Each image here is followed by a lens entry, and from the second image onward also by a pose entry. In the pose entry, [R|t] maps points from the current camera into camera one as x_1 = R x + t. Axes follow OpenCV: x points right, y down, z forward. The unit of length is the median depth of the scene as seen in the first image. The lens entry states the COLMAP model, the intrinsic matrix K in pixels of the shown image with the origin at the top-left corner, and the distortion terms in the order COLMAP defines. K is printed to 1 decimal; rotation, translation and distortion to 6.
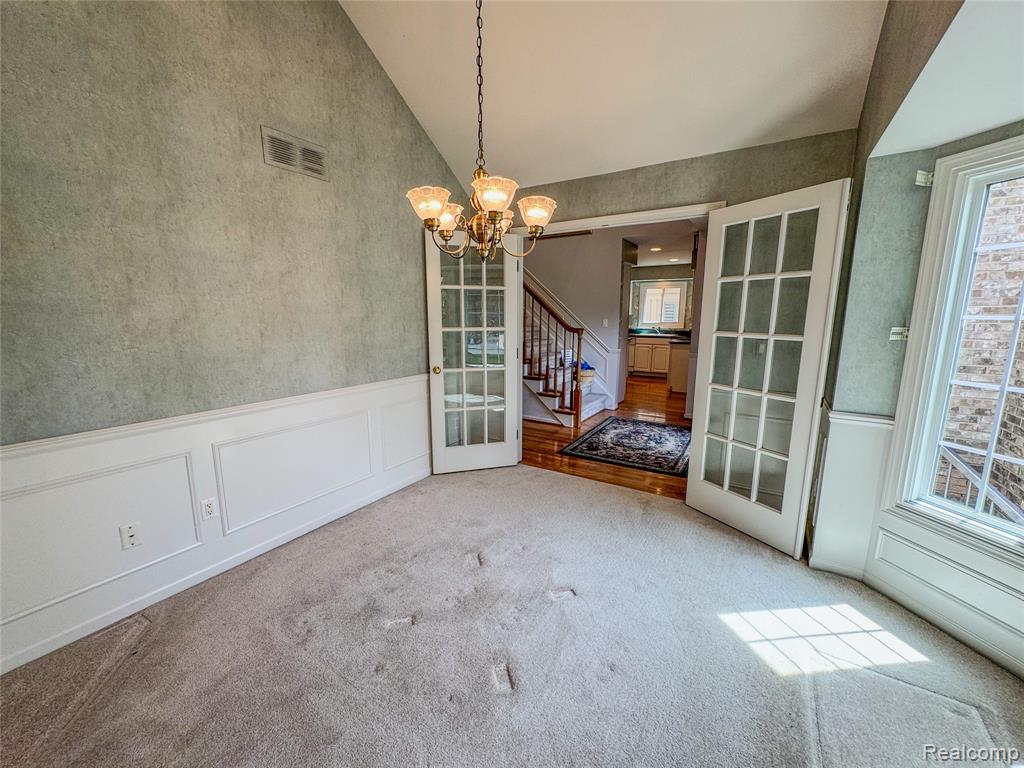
lens RADIAL K [[406.9, 0, 510.6], [0, 406.9, 381.6], [0, 0, 1]] dist [-0.000085, 0.000177]
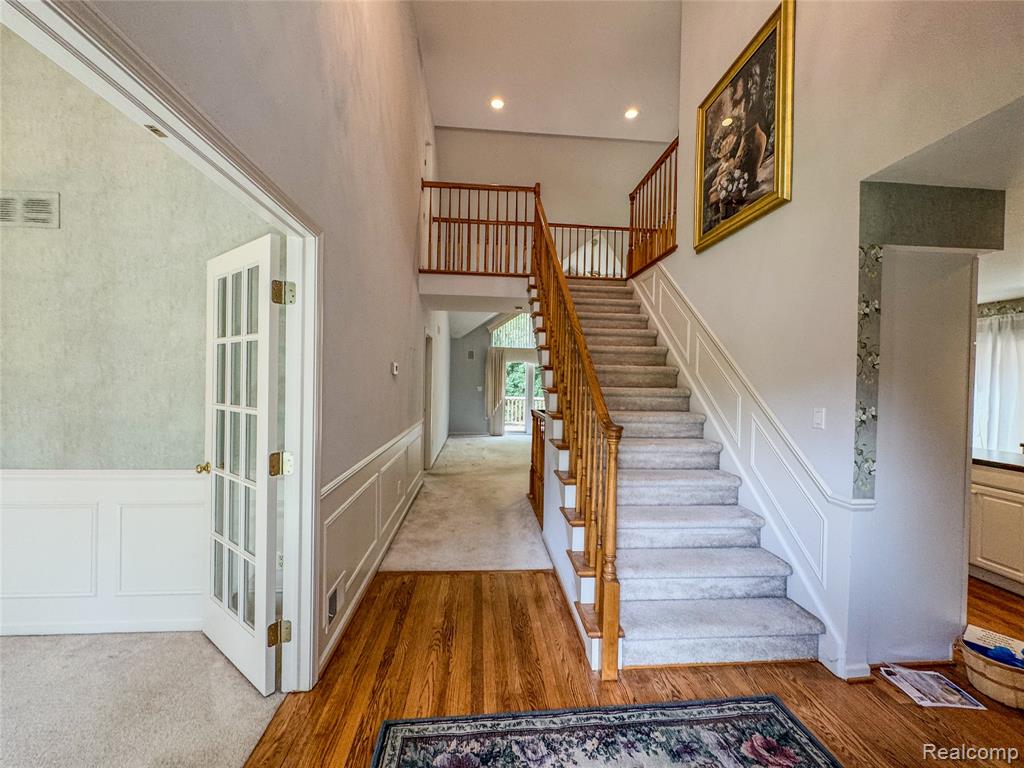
lens RADIAL K [[406.9, 0, 512.0], [0, 406.9, 385.7], [0, 0, 1]] dist [-0.000085, 0.000177]
pose [[0.603501, 0.006727, -0.797334, 0.765399], [-0.147883, 0.983560, -0.103635, -0.196804], [0.783528, 0.180456, 0.594575, 1.197106]]
